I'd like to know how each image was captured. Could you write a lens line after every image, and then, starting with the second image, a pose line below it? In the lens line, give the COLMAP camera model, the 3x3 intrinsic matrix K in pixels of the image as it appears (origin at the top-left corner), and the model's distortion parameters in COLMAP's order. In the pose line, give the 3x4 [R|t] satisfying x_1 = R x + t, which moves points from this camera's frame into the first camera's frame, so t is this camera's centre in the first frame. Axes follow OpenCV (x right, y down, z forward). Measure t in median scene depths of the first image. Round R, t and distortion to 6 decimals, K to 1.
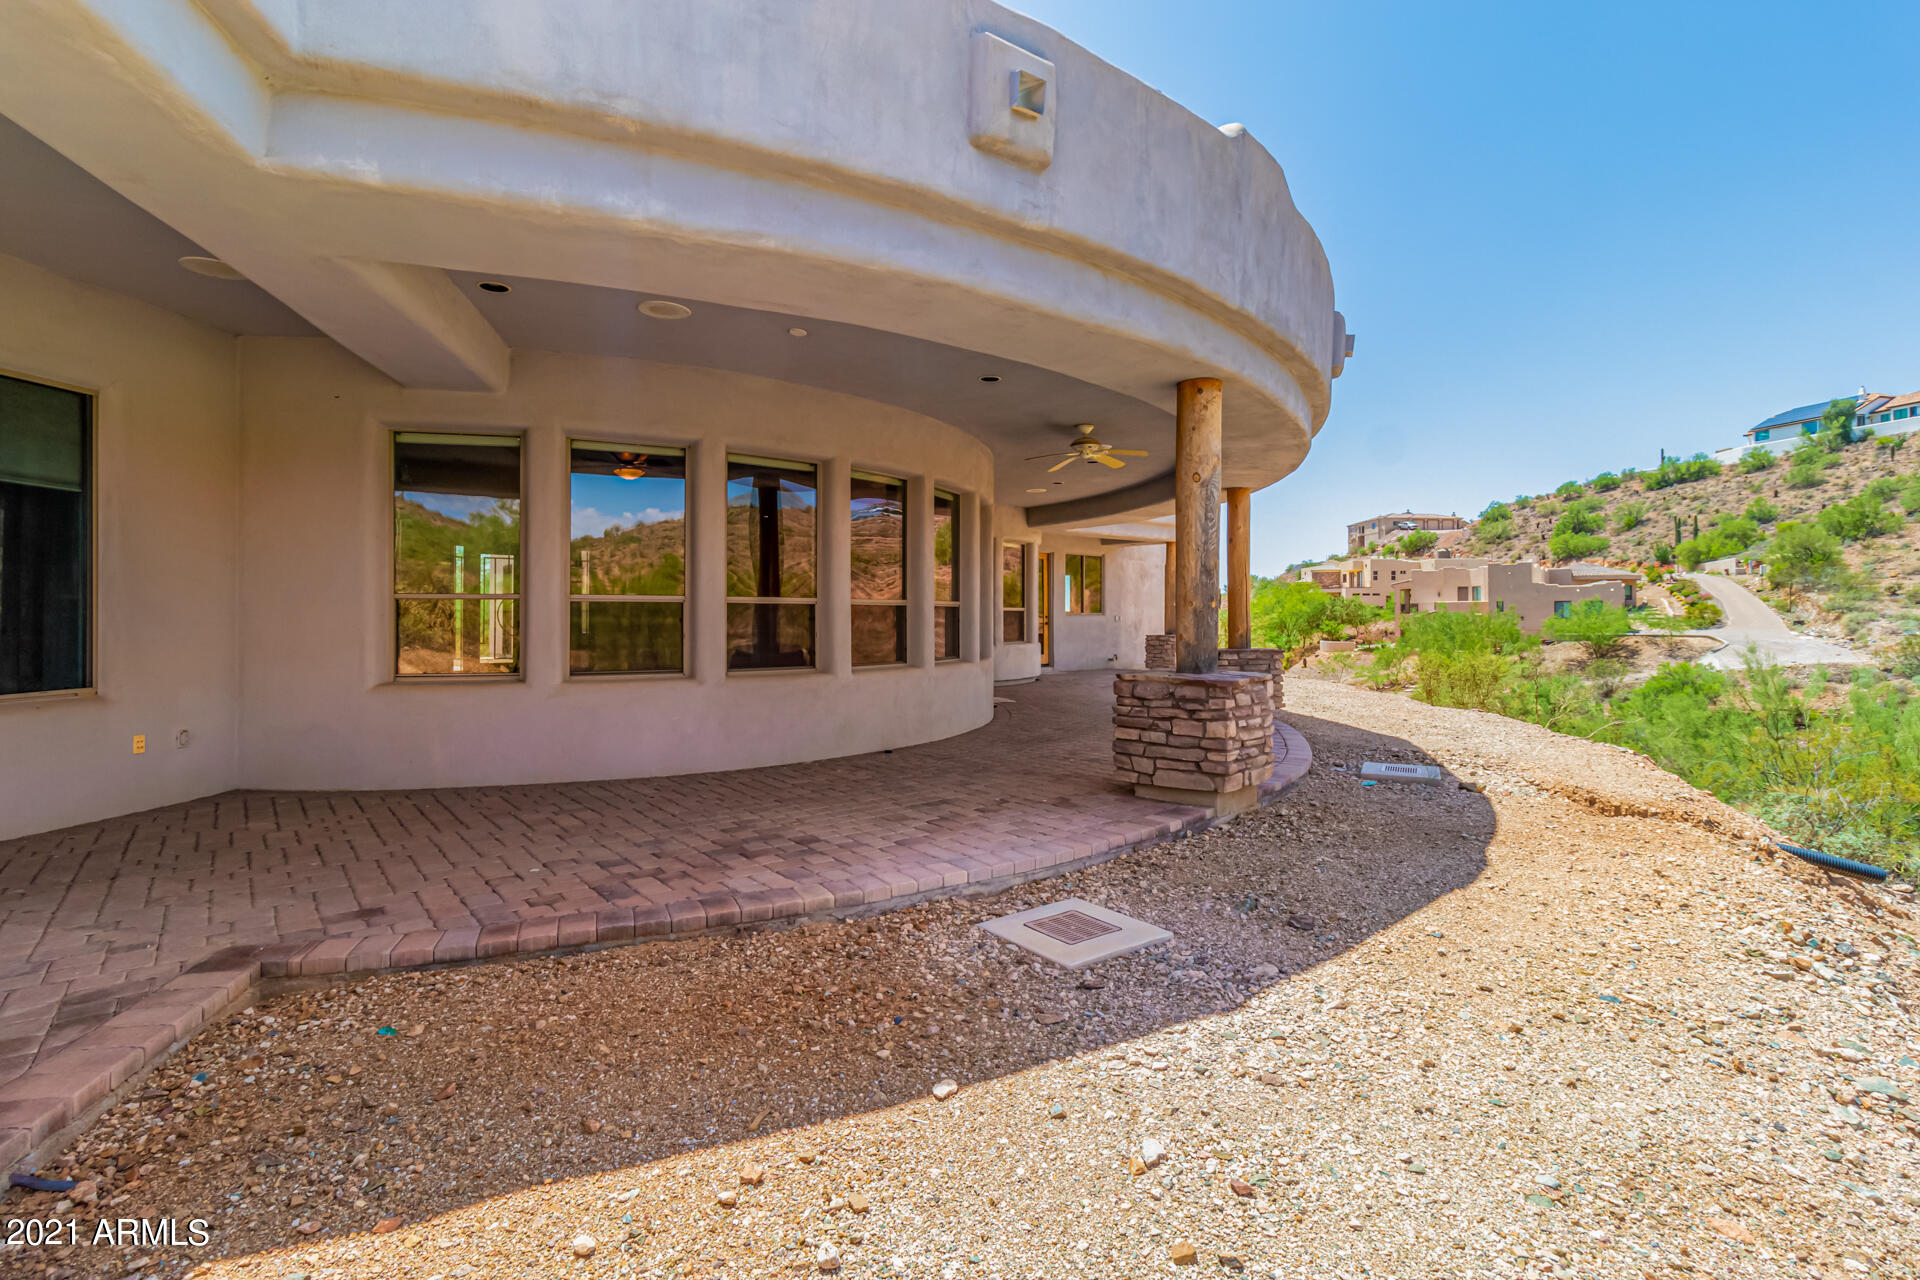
lens RADIAL K [[891.7, 0, 909.7], [0, 891.7, 622.3], [0, 0, 1]] dist [-0.000291, -0.000313]
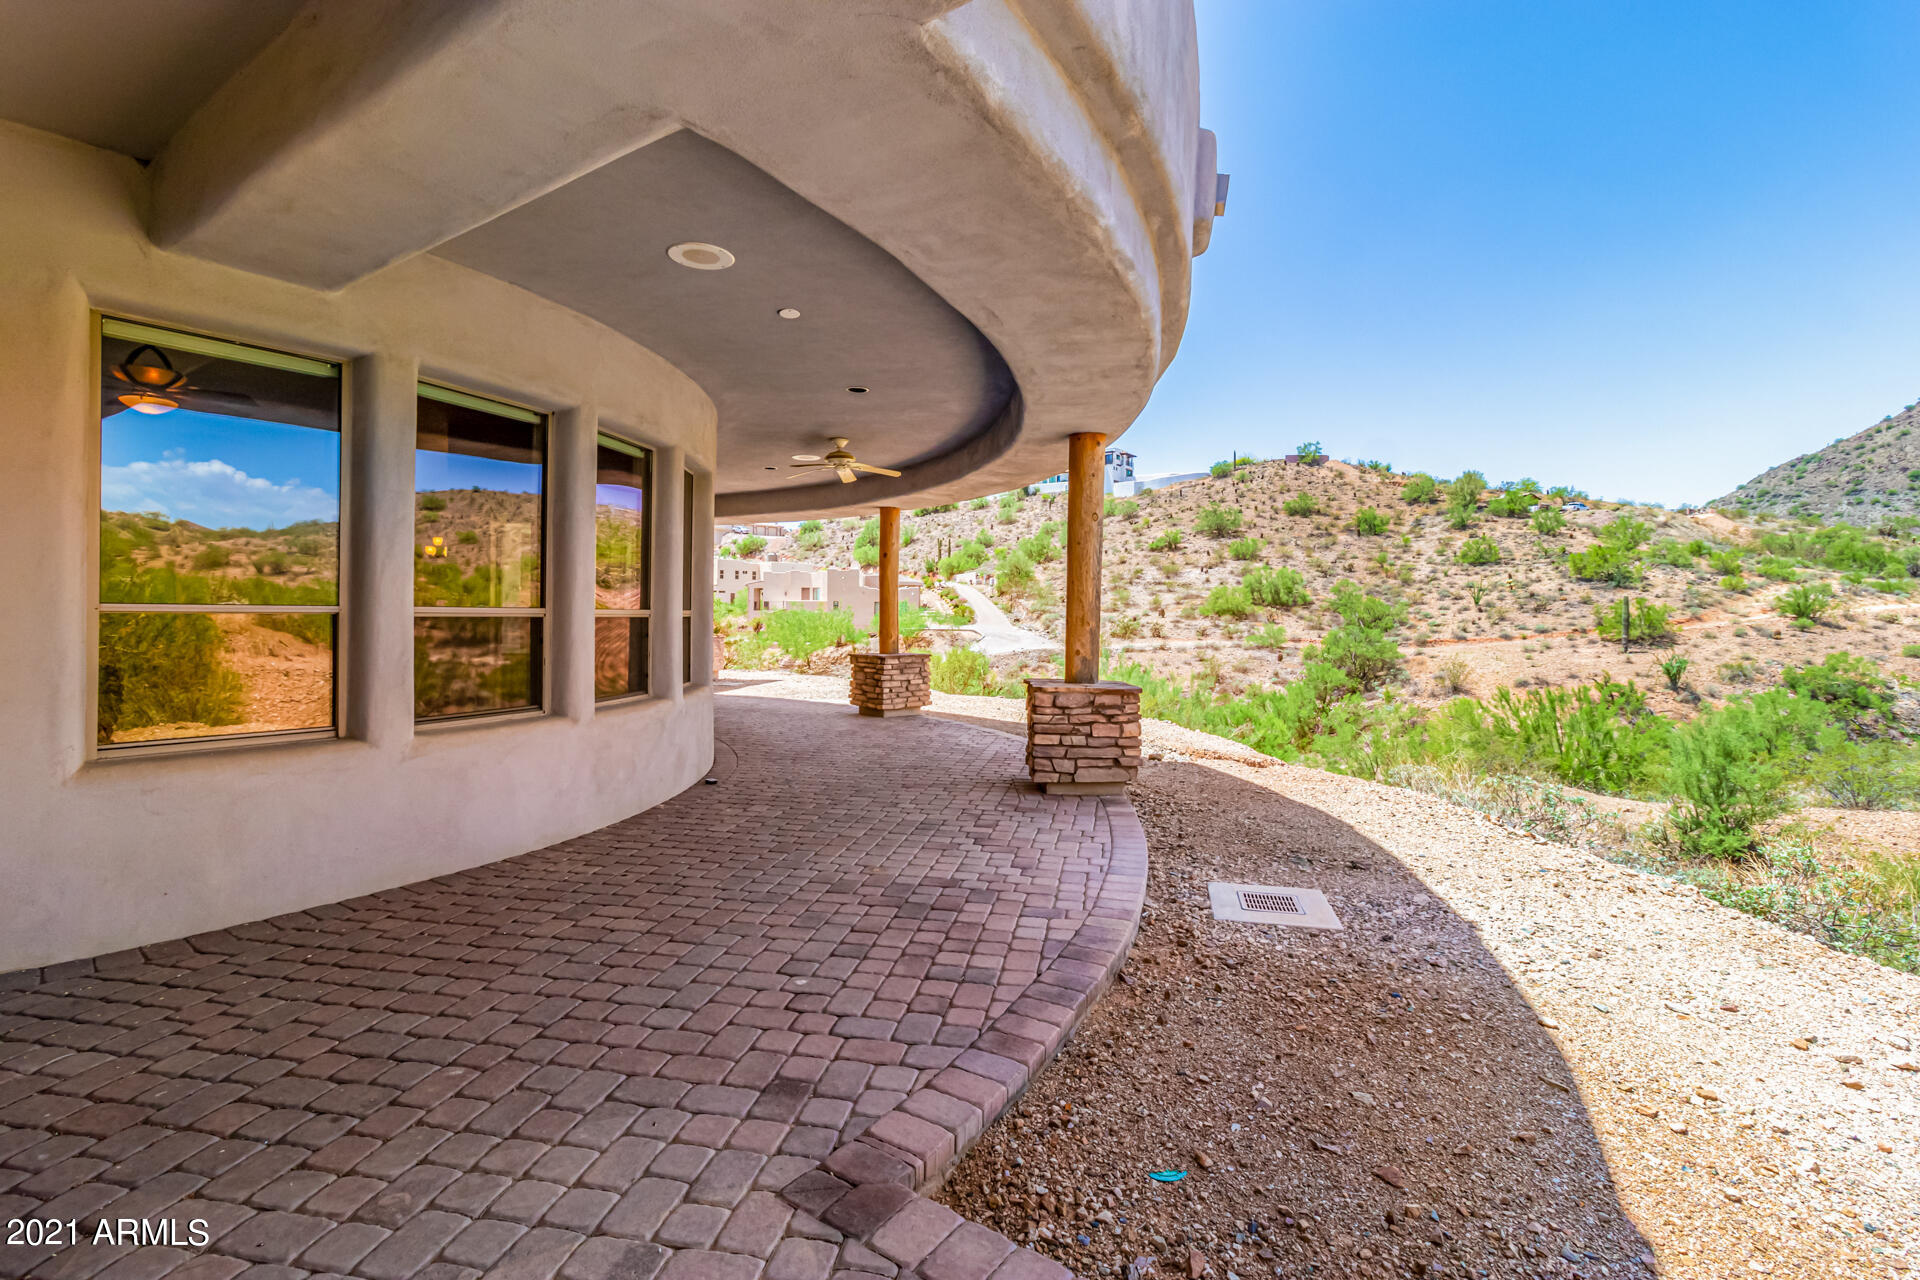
lens RADIAL K [[891.7, 0, 950.4], [0, 891.7, 628.6], [0, 0, 1]] dist [-0.000291, -0.000313]
pose [[0.746076, -0.003476, 0.665852, -0.585658], [-0.005141, 0.999926, 0.010981, -0.026404], [-0.665841, -0.011616, 0.746003, 0.238179]]
